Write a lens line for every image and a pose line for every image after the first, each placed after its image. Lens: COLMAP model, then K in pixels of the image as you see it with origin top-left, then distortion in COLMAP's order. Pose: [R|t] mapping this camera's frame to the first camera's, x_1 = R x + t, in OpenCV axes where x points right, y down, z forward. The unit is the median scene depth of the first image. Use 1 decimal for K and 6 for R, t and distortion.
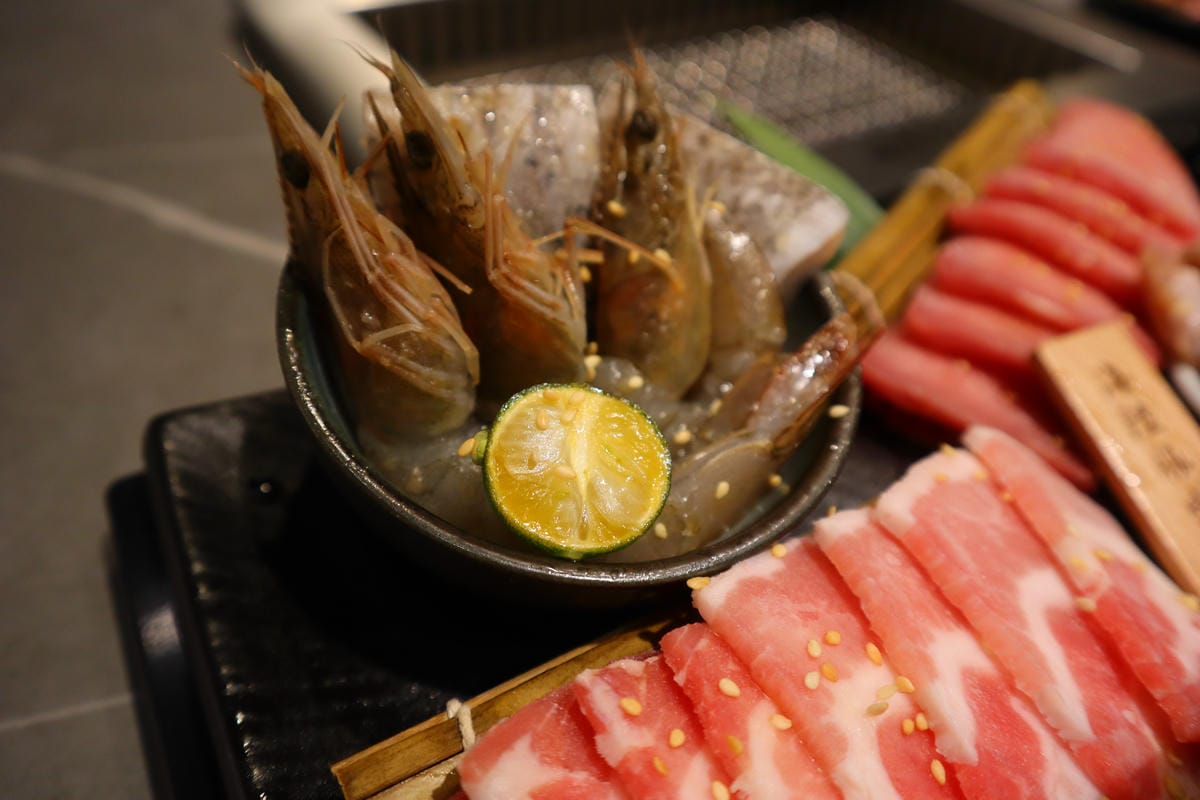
lens RADIAL K [[837.6, 0, 601.4], [0, 837.6, 392.5], [0, 0, 1]] dist [-0.109547, 0.074868]
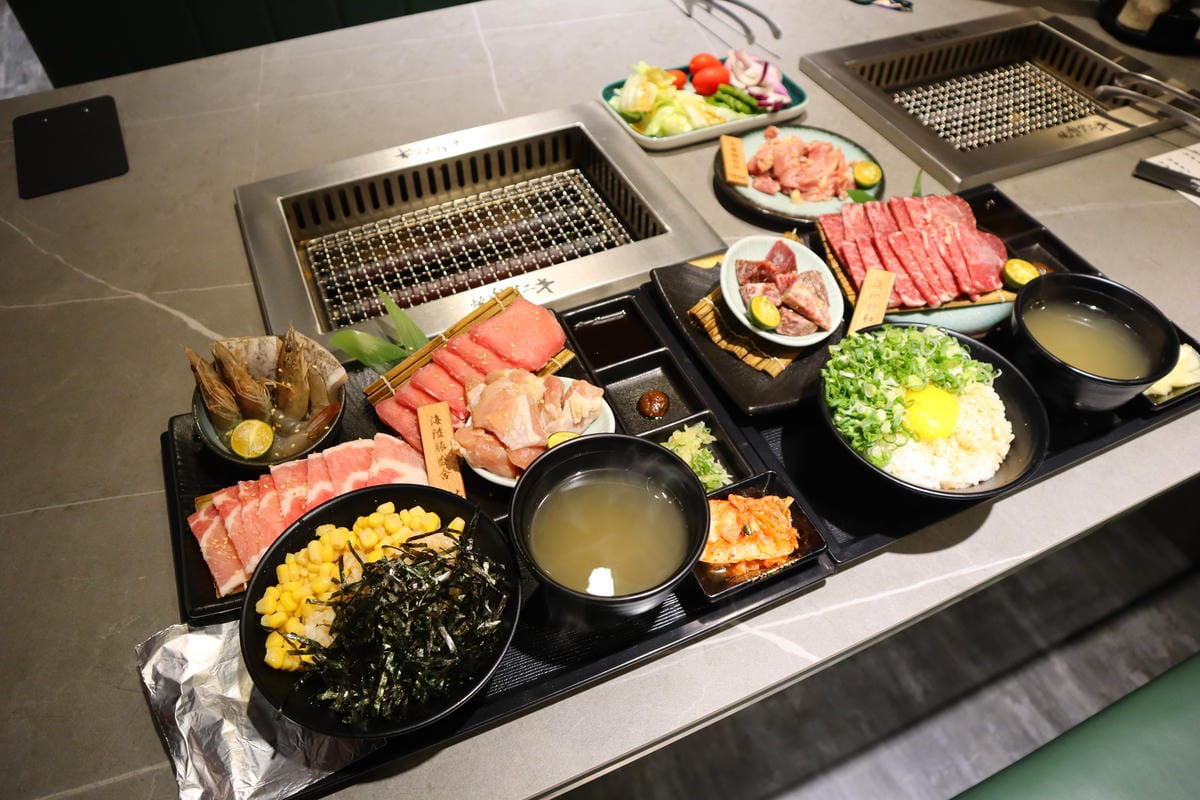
lens RADIAL K [[837.6, 0, 601.4], [0, 837.6, 397.6], [0, 0, 1]] dist [-0.109547, 0.074868]
pose [[0.990671, 0.053364, -0.125391, 2.199778], [-0.041820, 0.994791, 0.092964, -0.574321], [0.129699, -0.086853, 0.987742, -2.863801]]
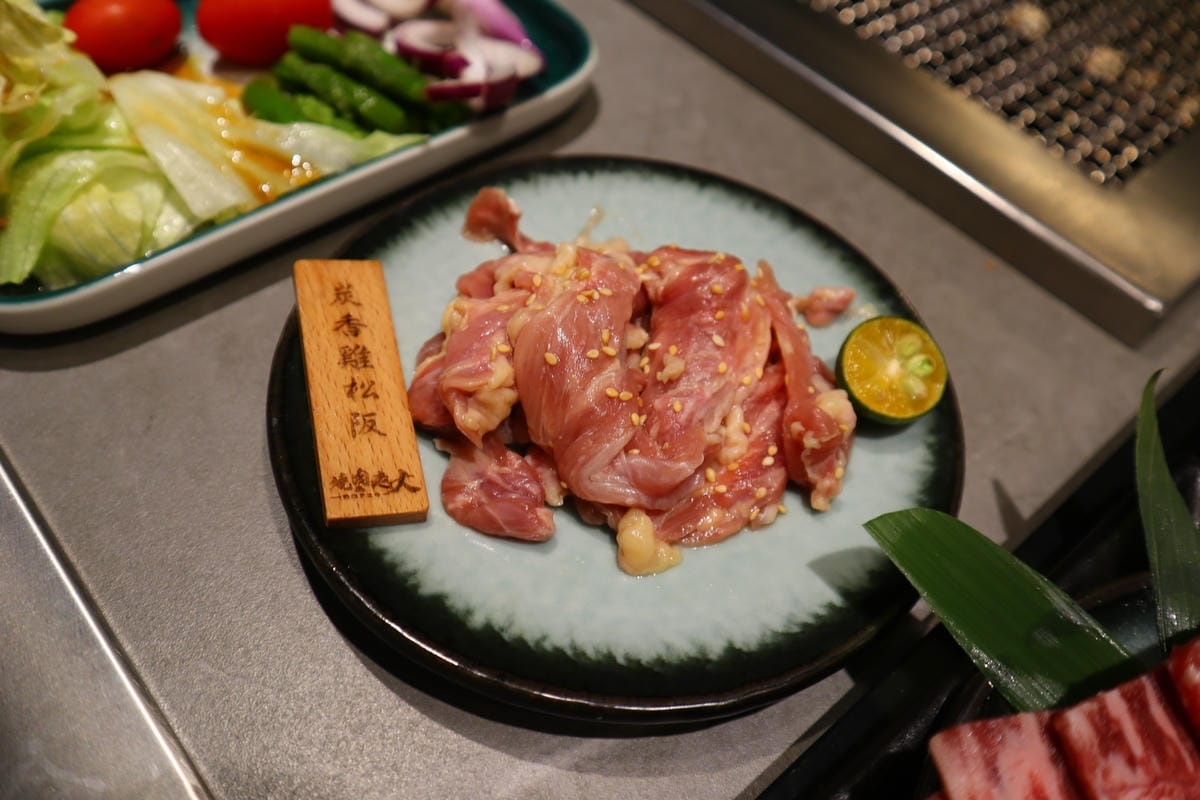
lens RADIAL K [[1004.9, 0, 601.2], [0, 1004.9, 400.5], [0, 0, 1]] dist [-0.035851, -0.000477]
pose [[0.986841, -0.112592, 0.116051, 2.534361], [0.094152, 0.983625, 0.153678, -2.008171], [-0.131454, -0.140729, 0.981282, 1.755934]]
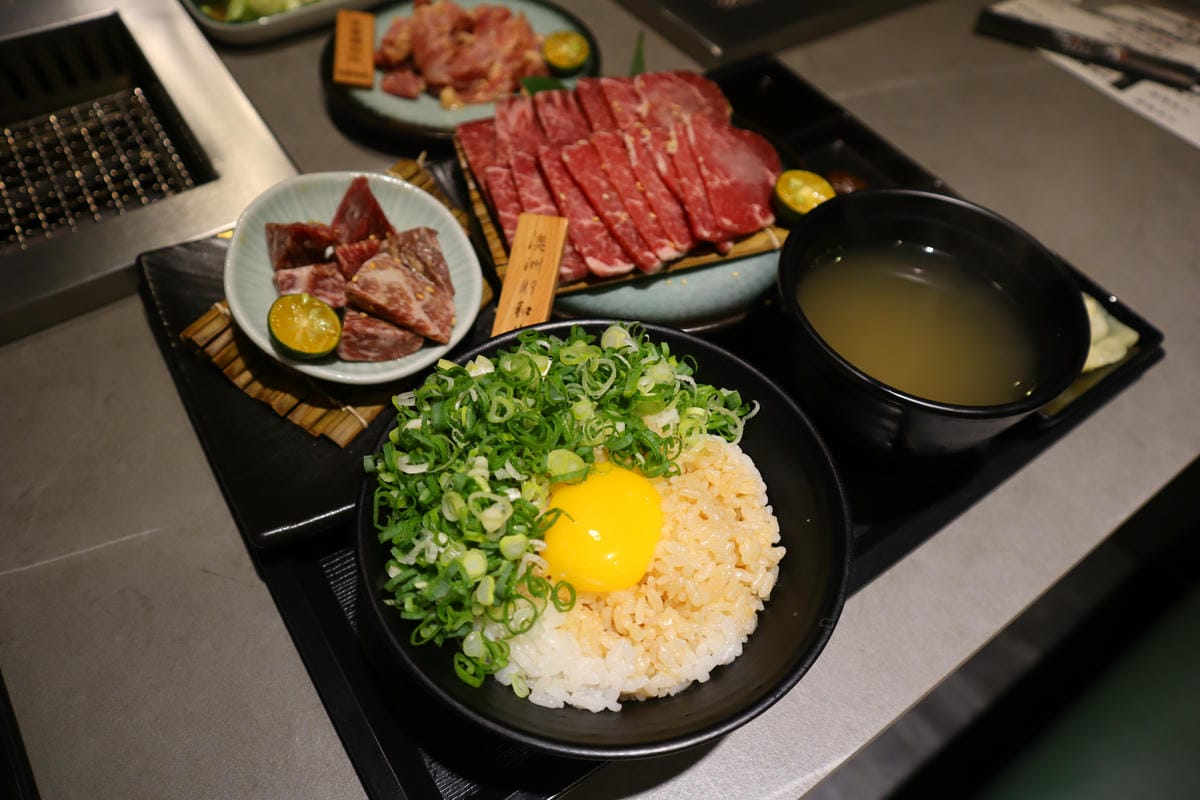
lens RADIAL K [[837.6, 0, 595.9], [0, 837.6, 397.6], [0, 0, 1]] dist [-0.109547, 0.074868]
pose [[0.998496, -0.054397, 0.006884, 3.307817], [0.052441, 0.984081, 0.169809, -0.810366], [-0.016012, -0.169193, 0.985453, -0.434219]]
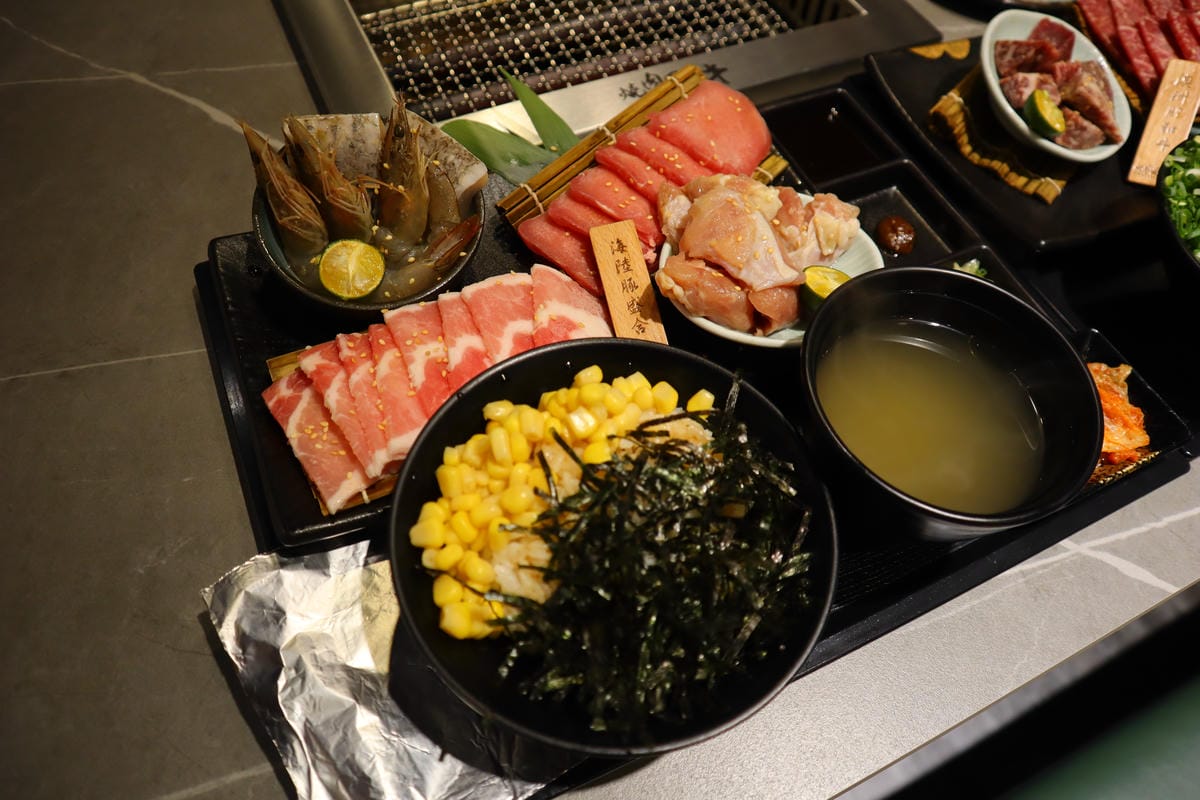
lens RADIAL K [[837.6, 0, 607.4], [0, 837.6, 392.3], [0, 0, 1]] dist [-0.109547, 0.074868]
pose [[0.994712, 0.080086, -0.064297, 1.003010], [-0.062459, 0.968689, 0.240293, -0.227107], [0.081528, -0.235007, 0.968569, -1.684220]]
